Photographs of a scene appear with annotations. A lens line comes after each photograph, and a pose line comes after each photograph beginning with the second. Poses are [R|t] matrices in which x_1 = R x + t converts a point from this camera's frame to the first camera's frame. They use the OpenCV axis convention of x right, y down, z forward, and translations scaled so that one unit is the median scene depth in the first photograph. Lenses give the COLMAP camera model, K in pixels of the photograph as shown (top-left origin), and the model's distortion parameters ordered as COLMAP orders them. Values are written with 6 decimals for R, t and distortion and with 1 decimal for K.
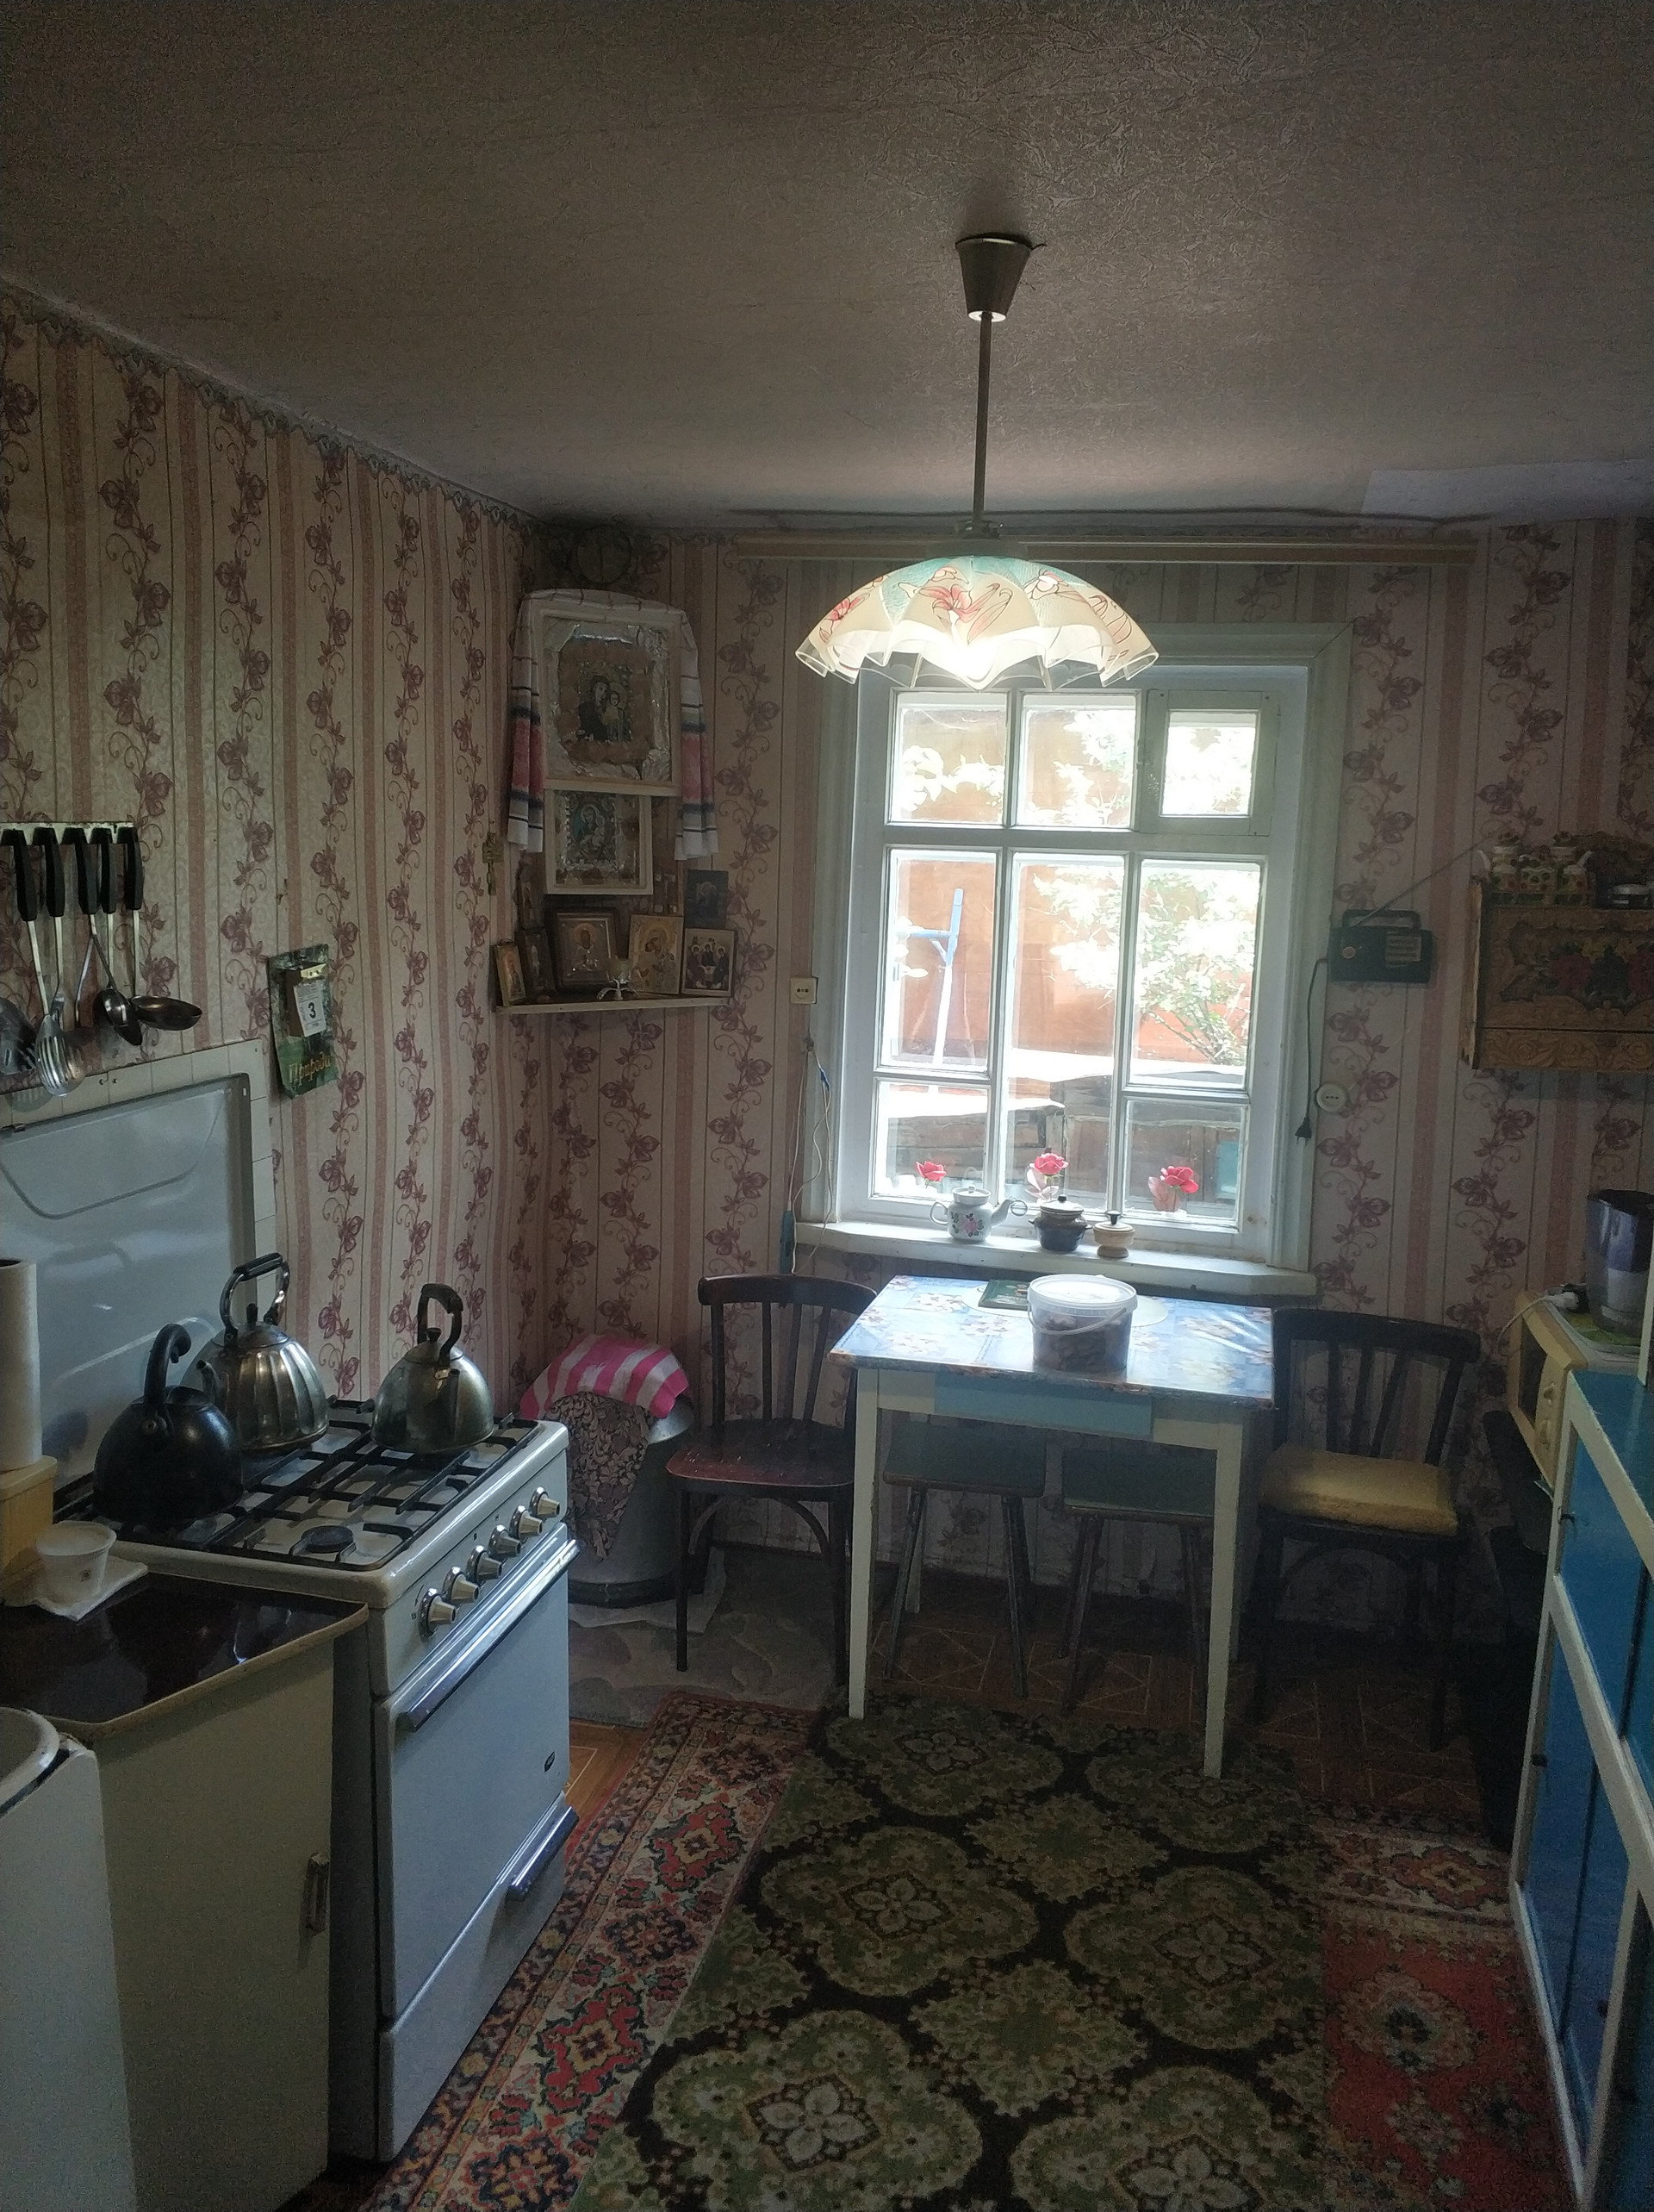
lens RADIAL K [[1758.8, 0, 833.4], [0, 1758.8, 1086.5], [0, 0, 1]] dist [0.045683, -0.072776]
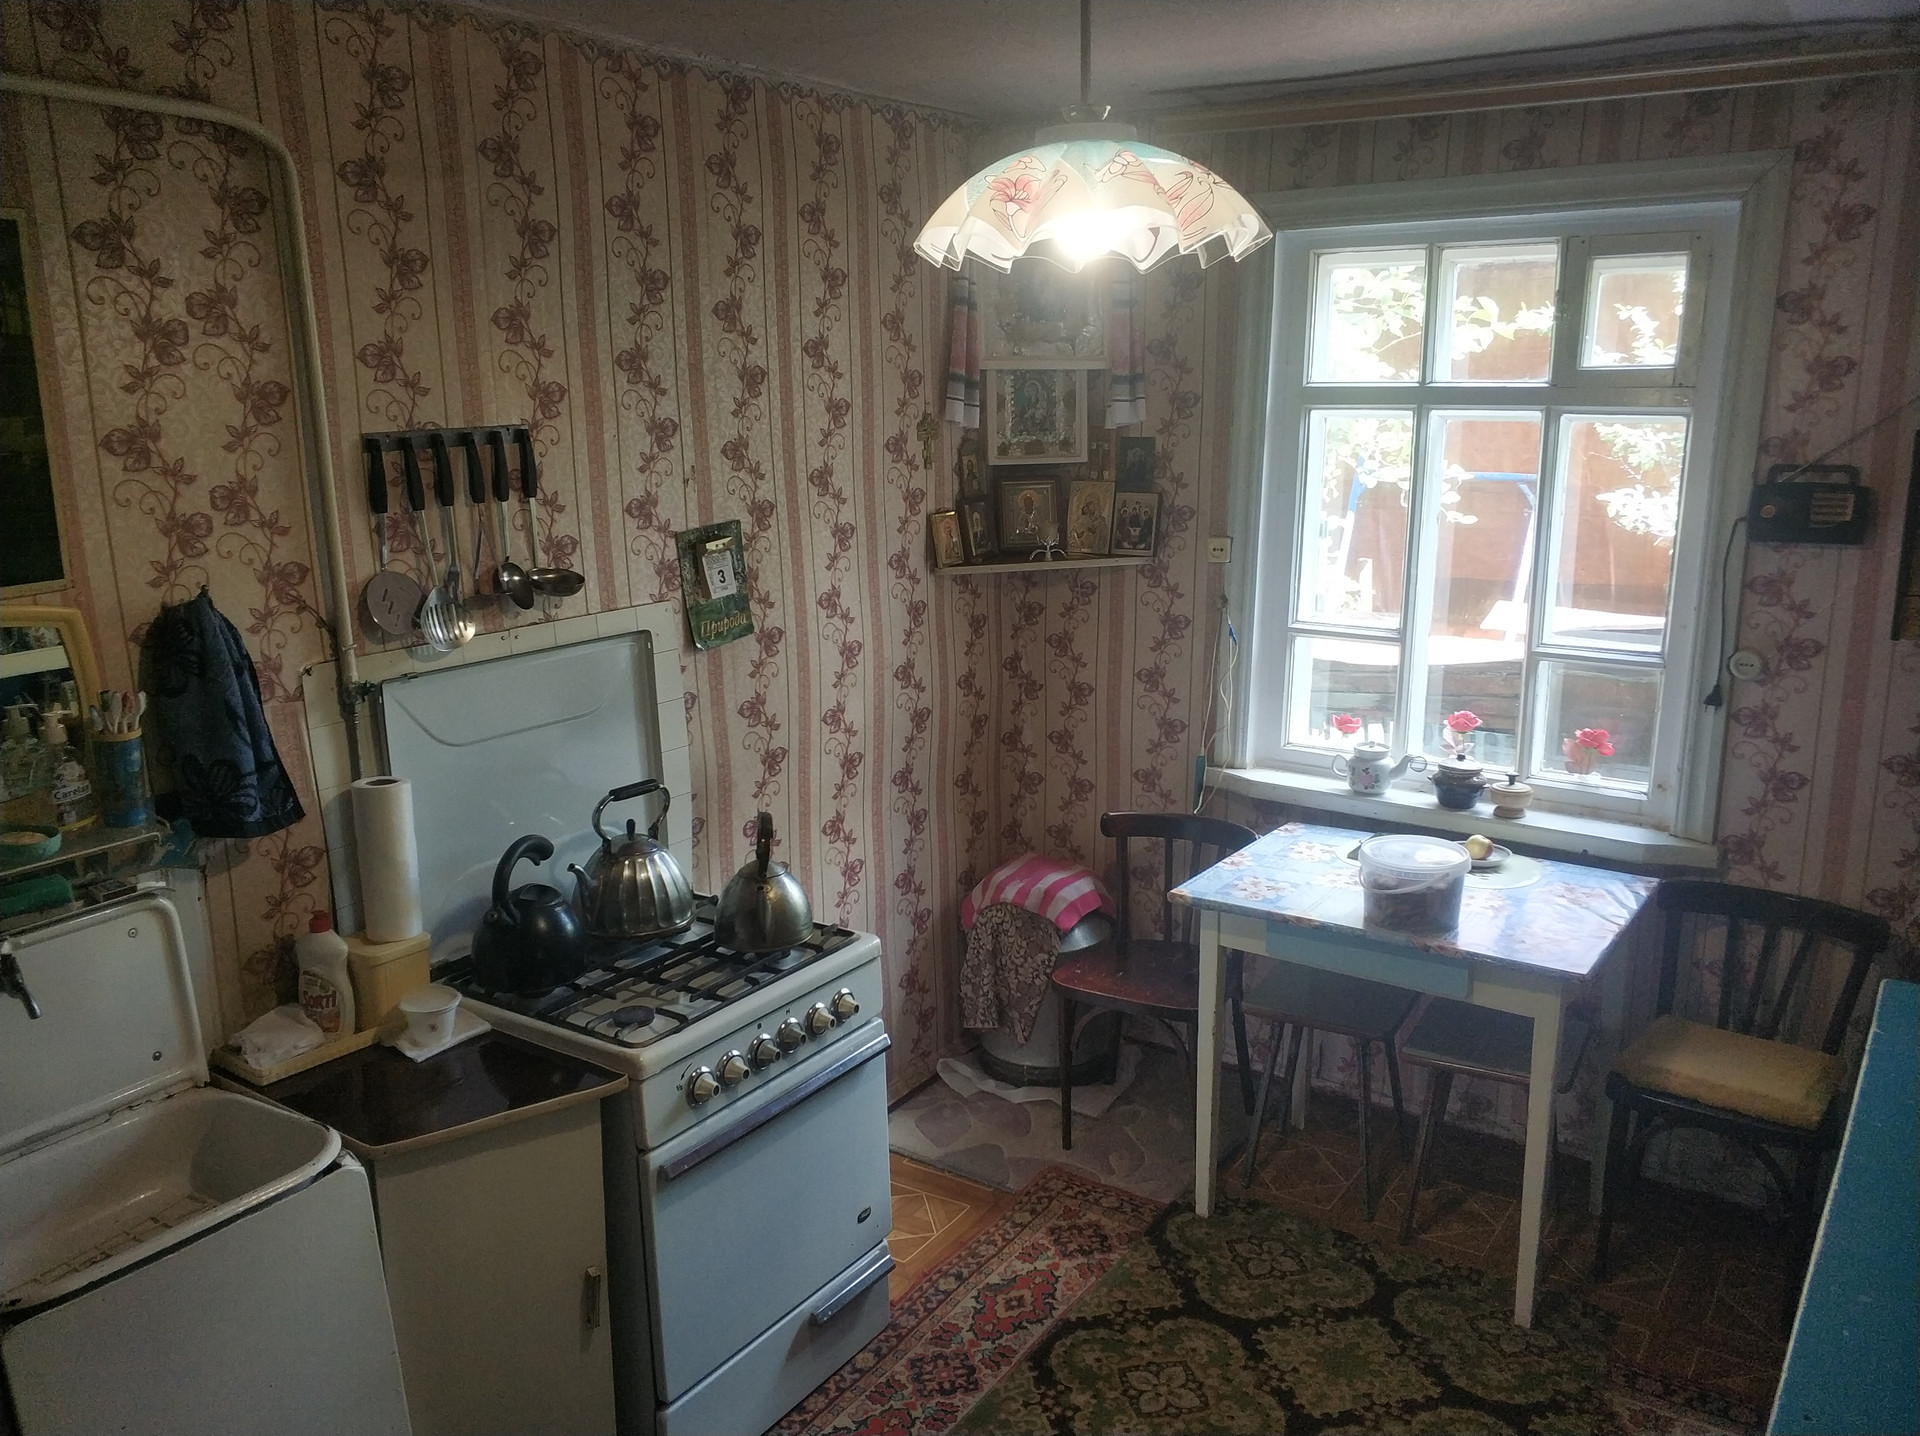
lens RADIAL K [[1526.8, 0, 914.5], [0, 1526.8, 769.2], [0, 0, 1]] dist [0.045683, -0.072776]
pose [[0.930732, 0.049544, -0.362329, 0.188917], [-0.012935, 0.994621, 0.102774, -0.019091], [0.365472, -0.090968, 0.926367, 0.071533]]
